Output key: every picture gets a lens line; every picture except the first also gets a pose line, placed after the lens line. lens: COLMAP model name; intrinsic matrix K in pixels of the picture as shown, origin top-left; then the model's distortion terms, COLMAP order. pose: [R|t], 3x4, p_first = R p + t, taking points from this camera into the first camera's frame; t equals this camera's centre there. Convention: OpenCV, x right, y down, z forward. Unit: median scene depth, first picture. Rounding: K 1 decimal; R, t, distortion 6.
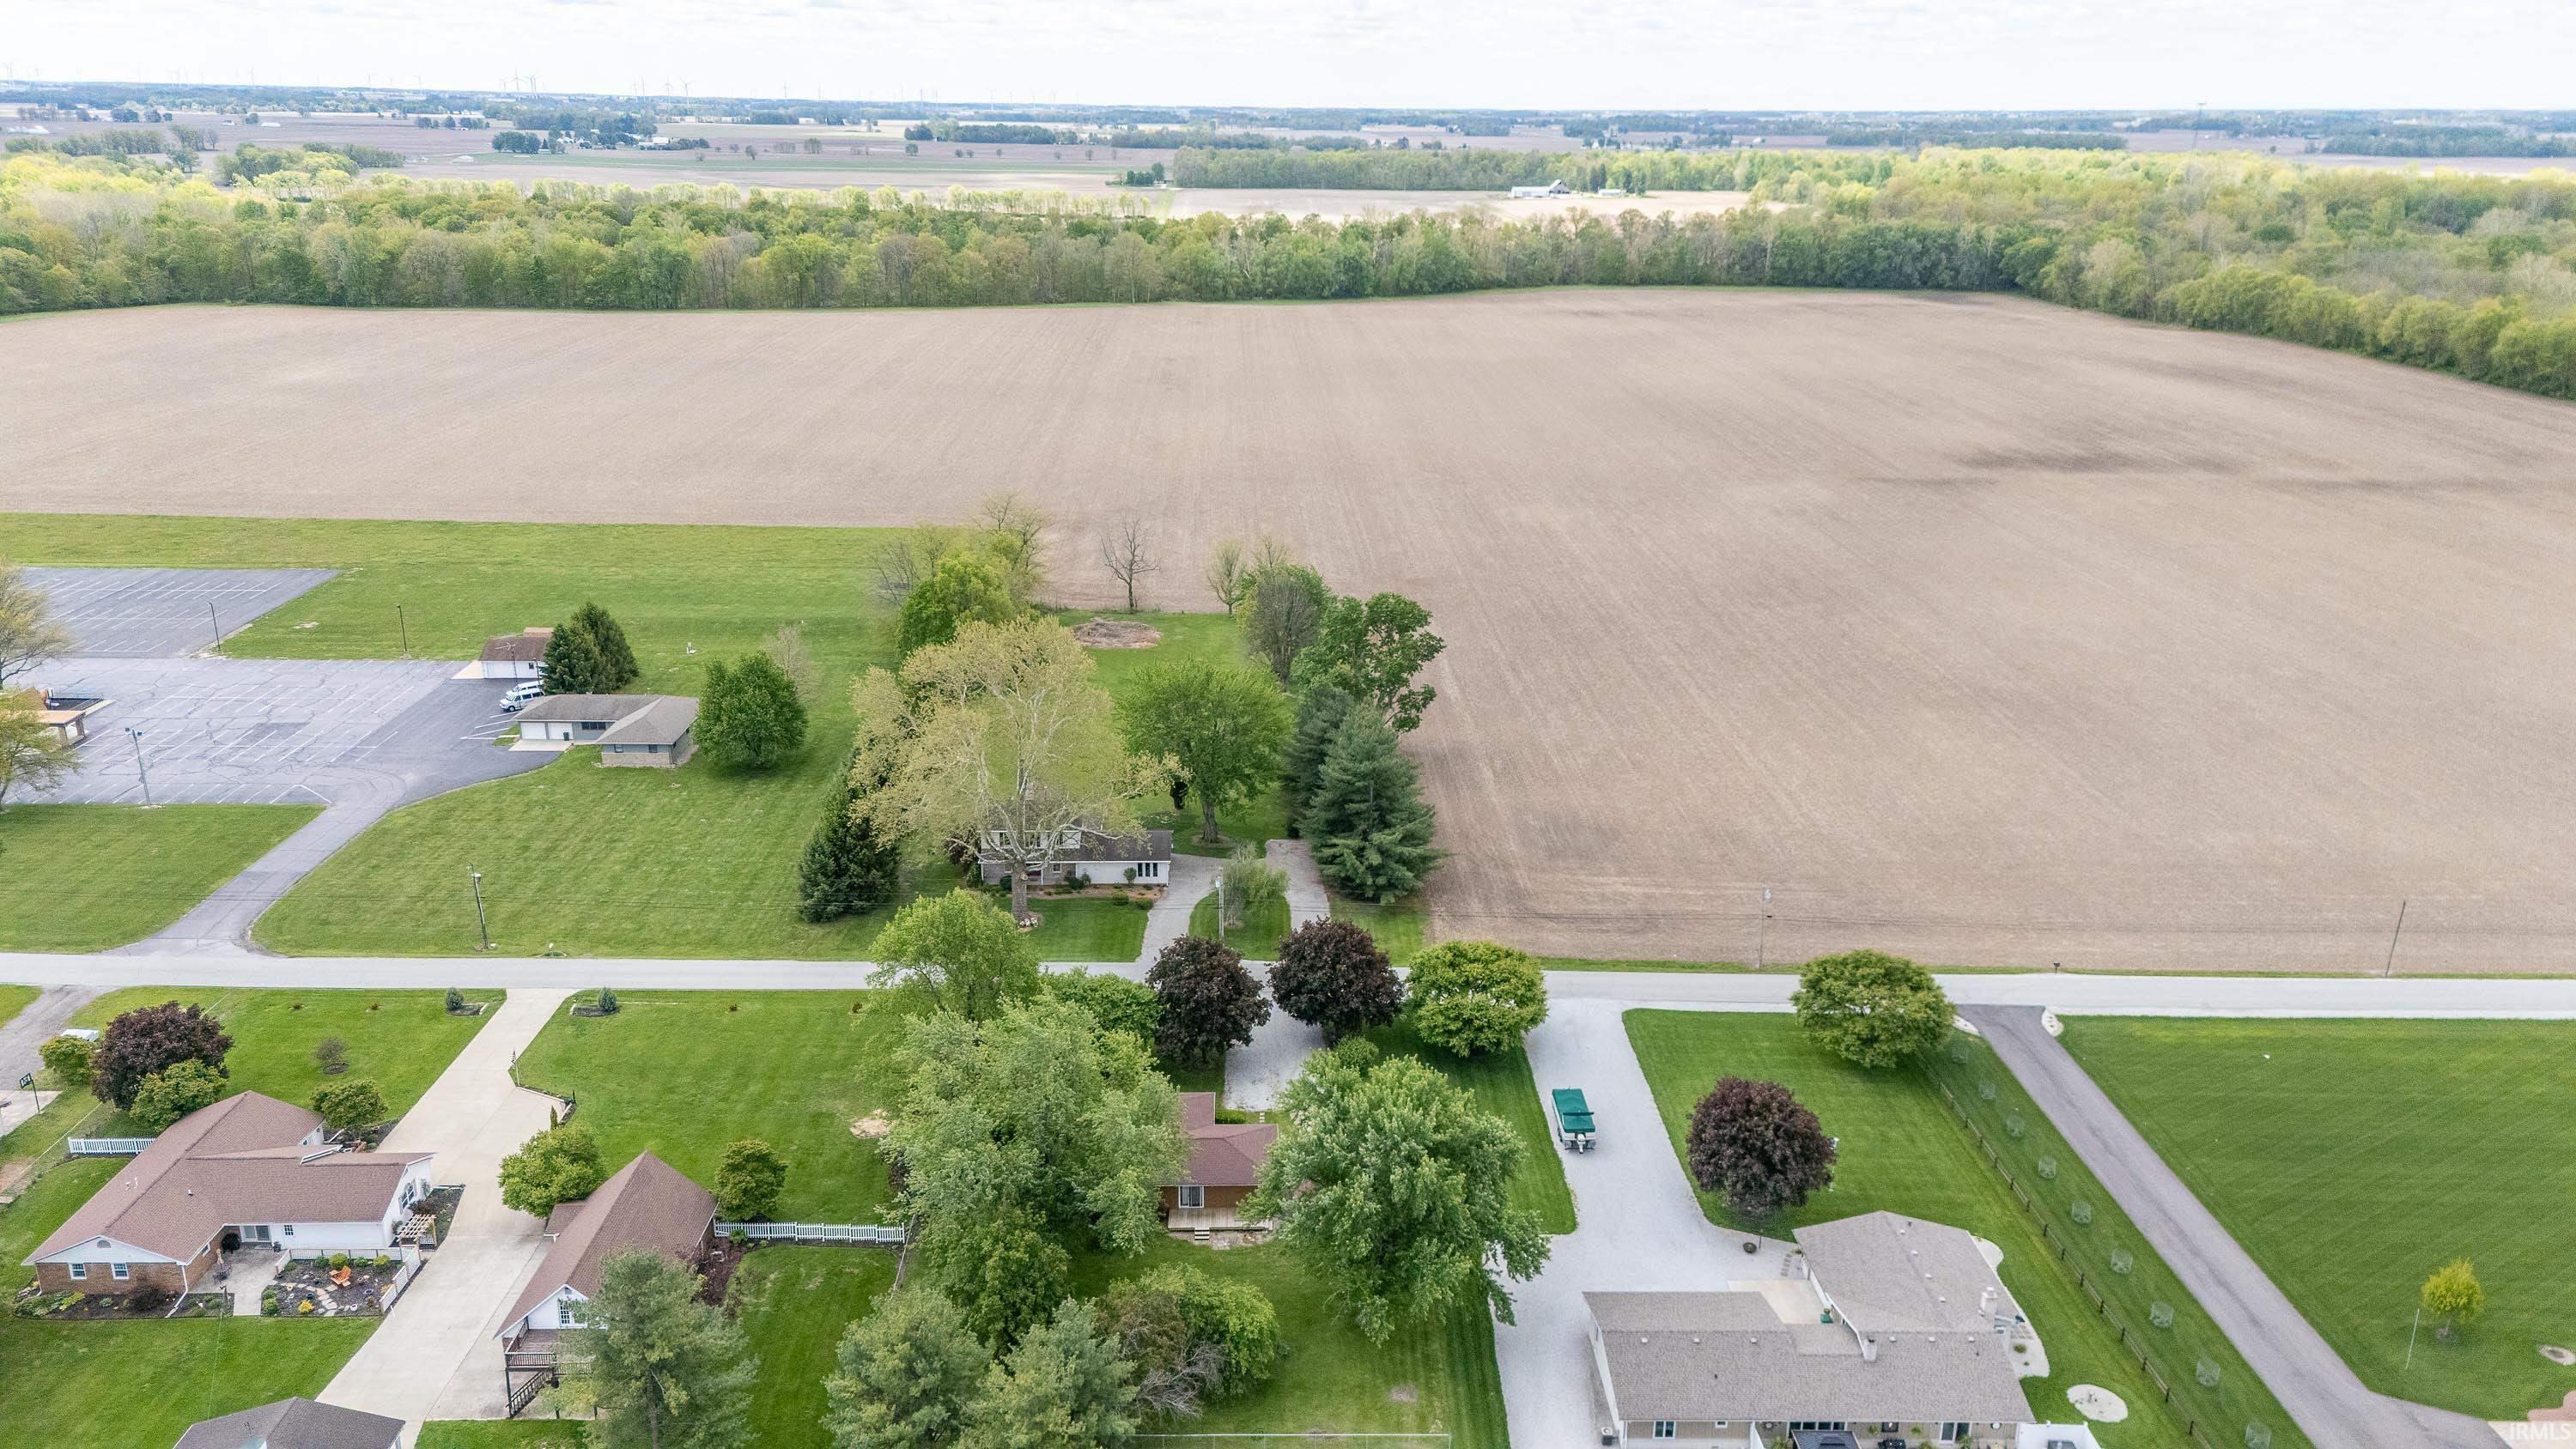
lens RADIAL K [[1867.1, 0, 1294.7], [0, 1867.1, 722.6], [0, 0, 1]] dist [0.111514, -0.094601]
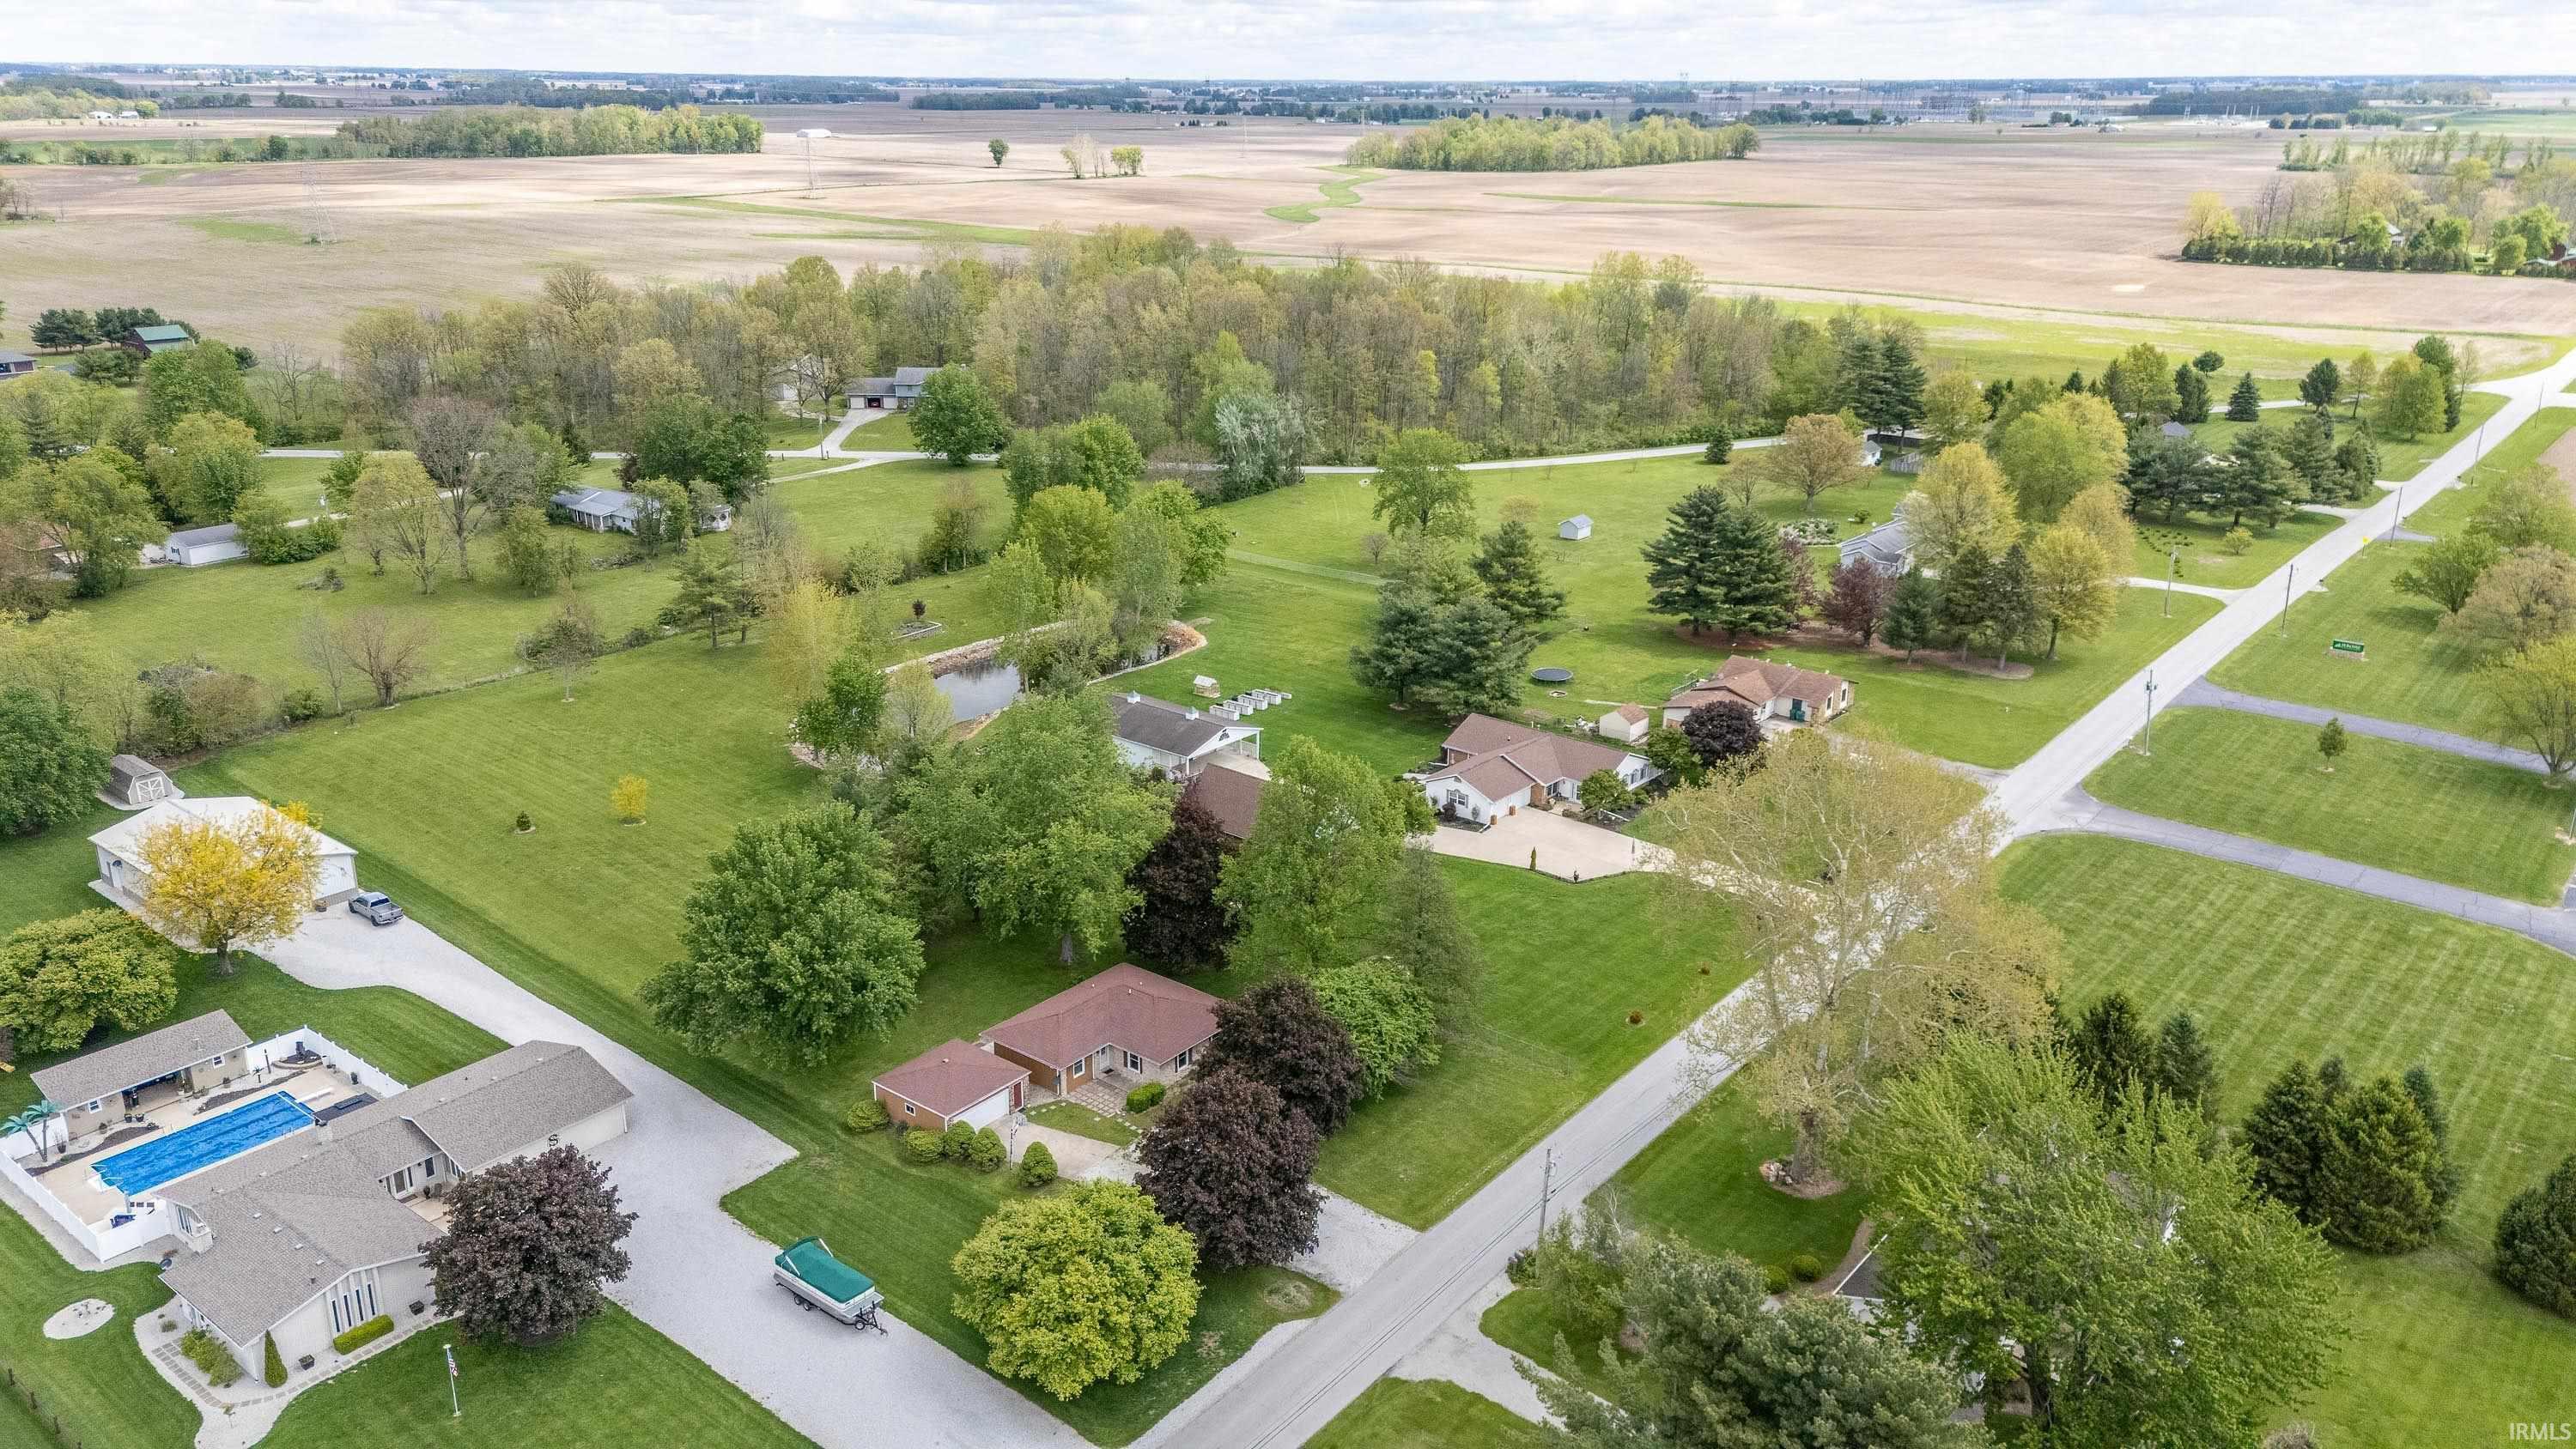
lens RADIAL K [[1867.1, 0, 1294.7], [0, 1867.1, 722.6], [0, 0, 1]] dist [0.111514, -0.094601]
pose [[-0.651297, 0.232685, -0.722267, 0.165077], [-0.244772, 0.836526, 0.490215, -0.124297], [0.718261, 0.496066, -0.487872, 0.445086]]
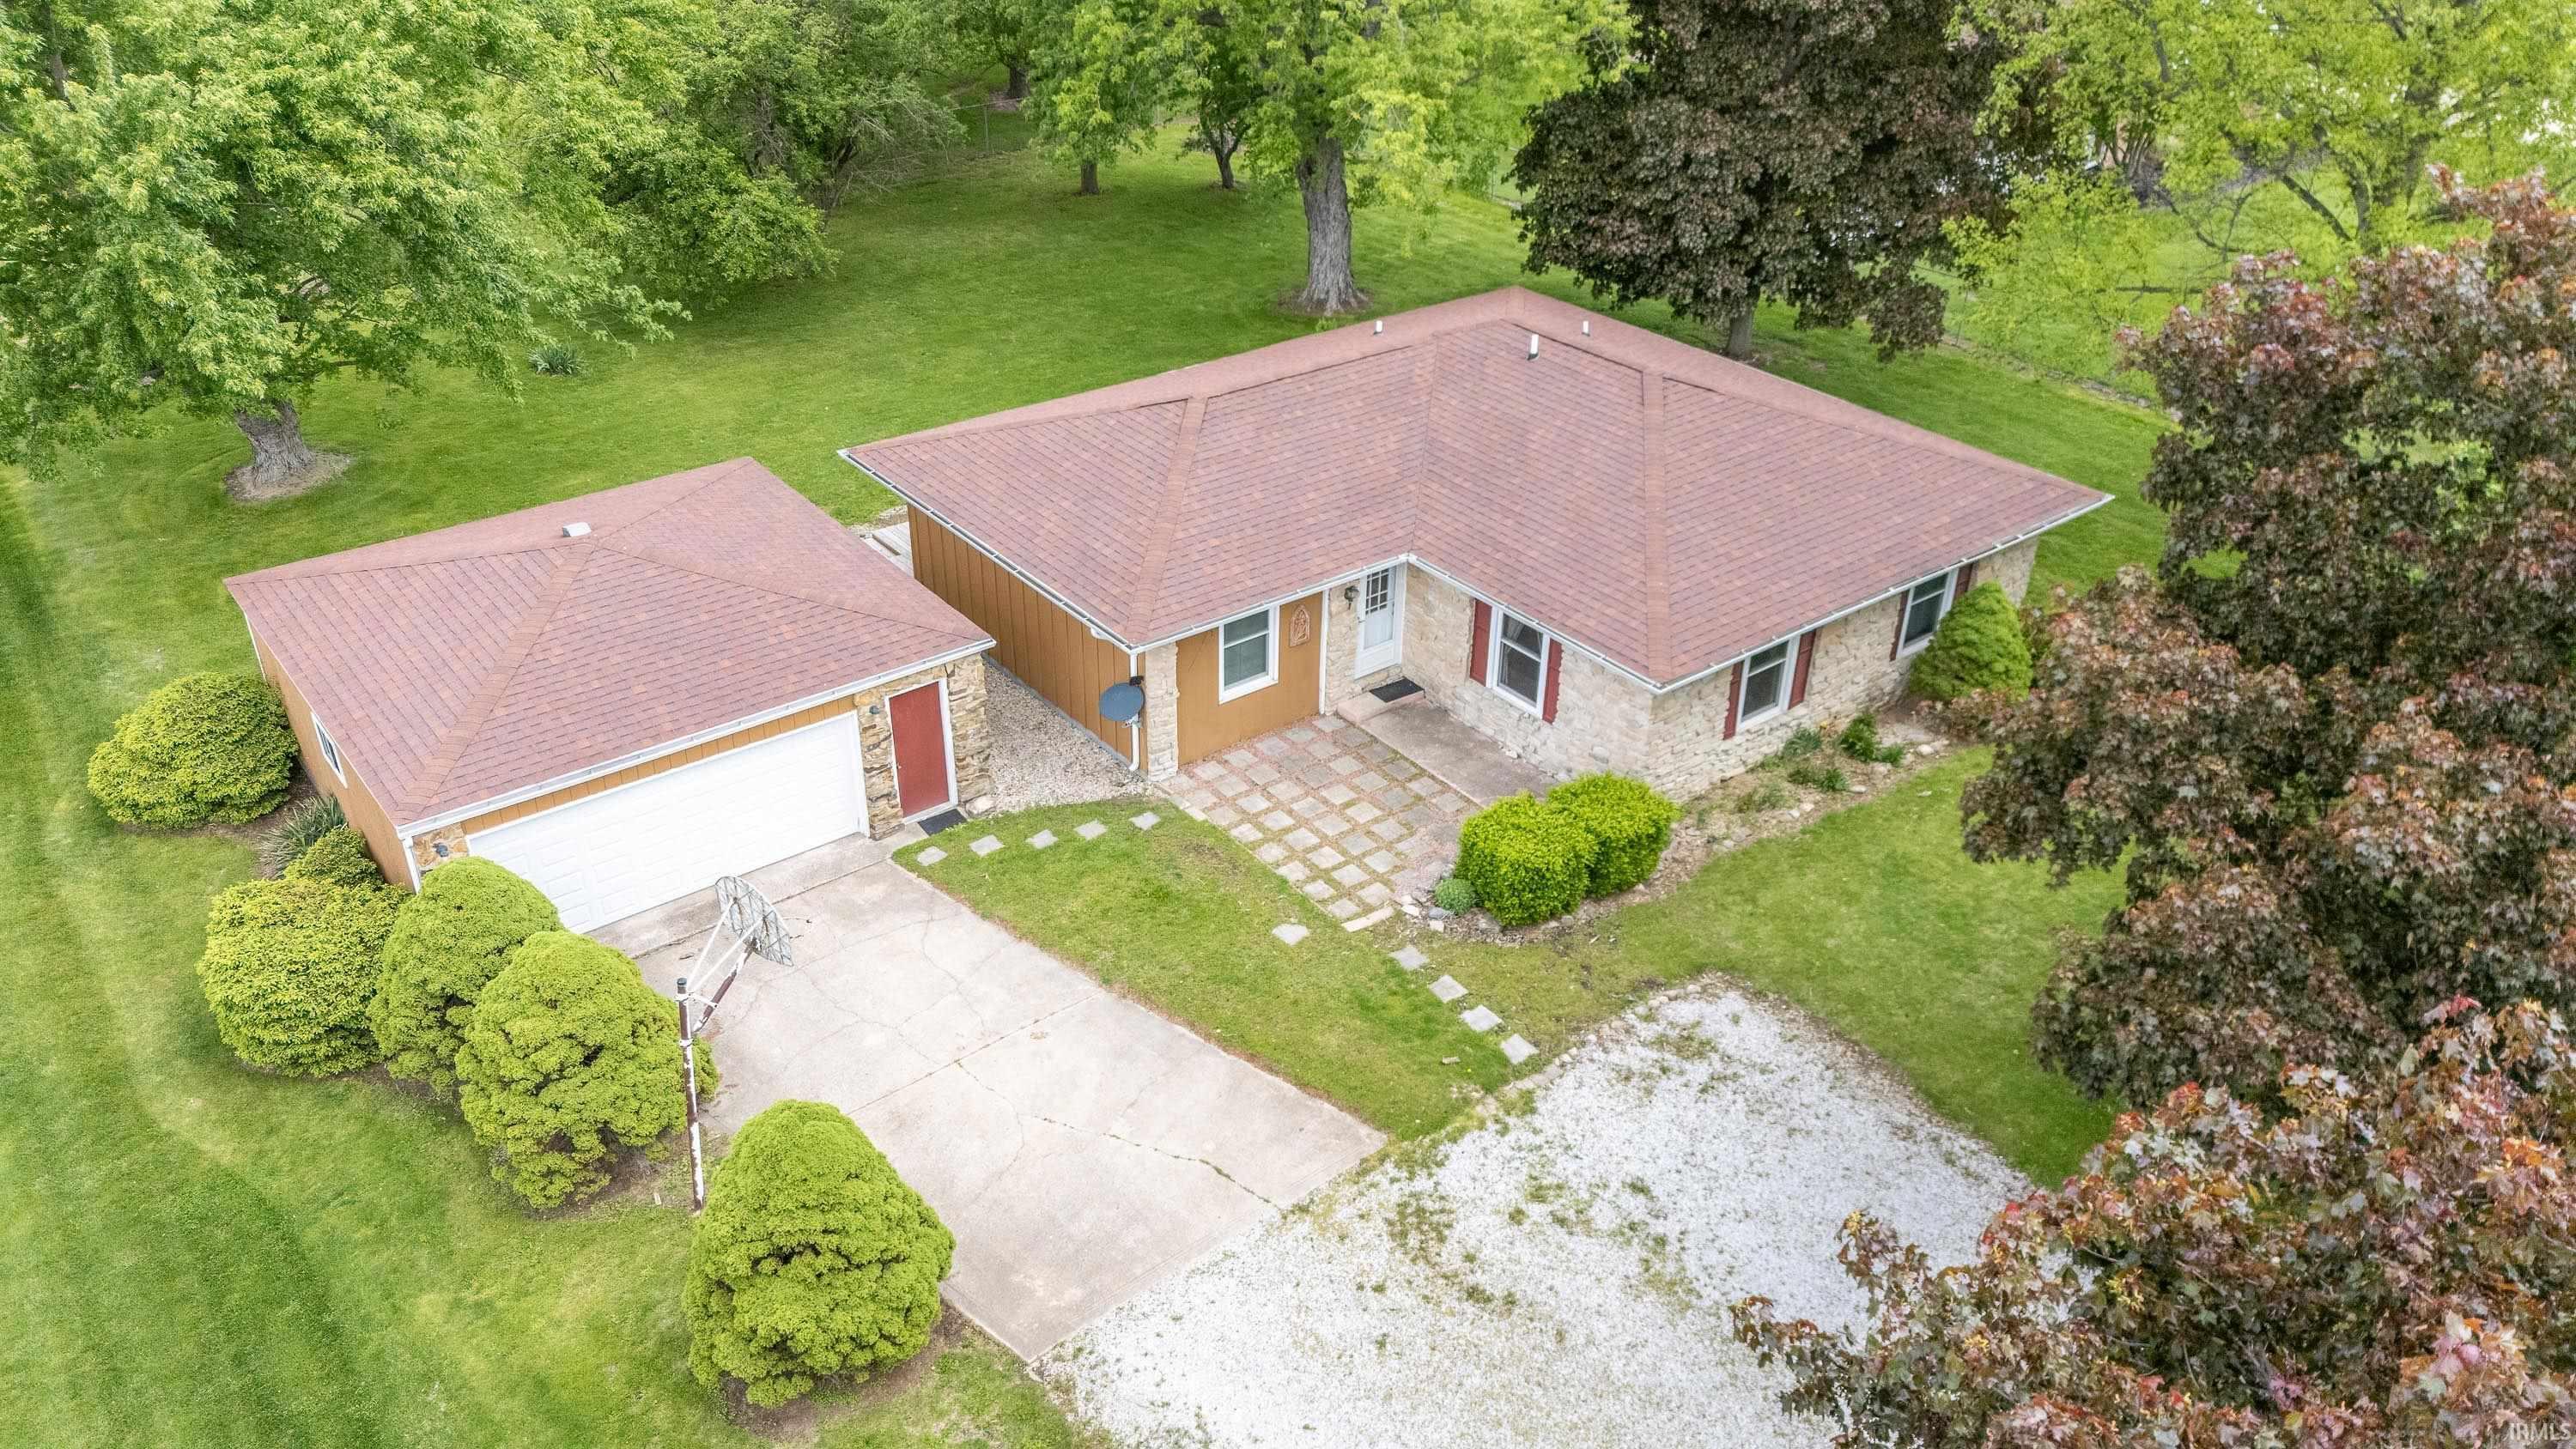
lens RADIAL K [[1867.1, 0, 1294.7], [0, 1867.1, 722.6], [0, 0, 1]] dist [0.111514, -0.094601]
pose [[-0.804732, 0.279260, -0.523851, 0.024221], [-0.210612, 0.690731, 0.691761, 0.026591], [0.555021, 0.667011, -0.497038, 0.340774]]
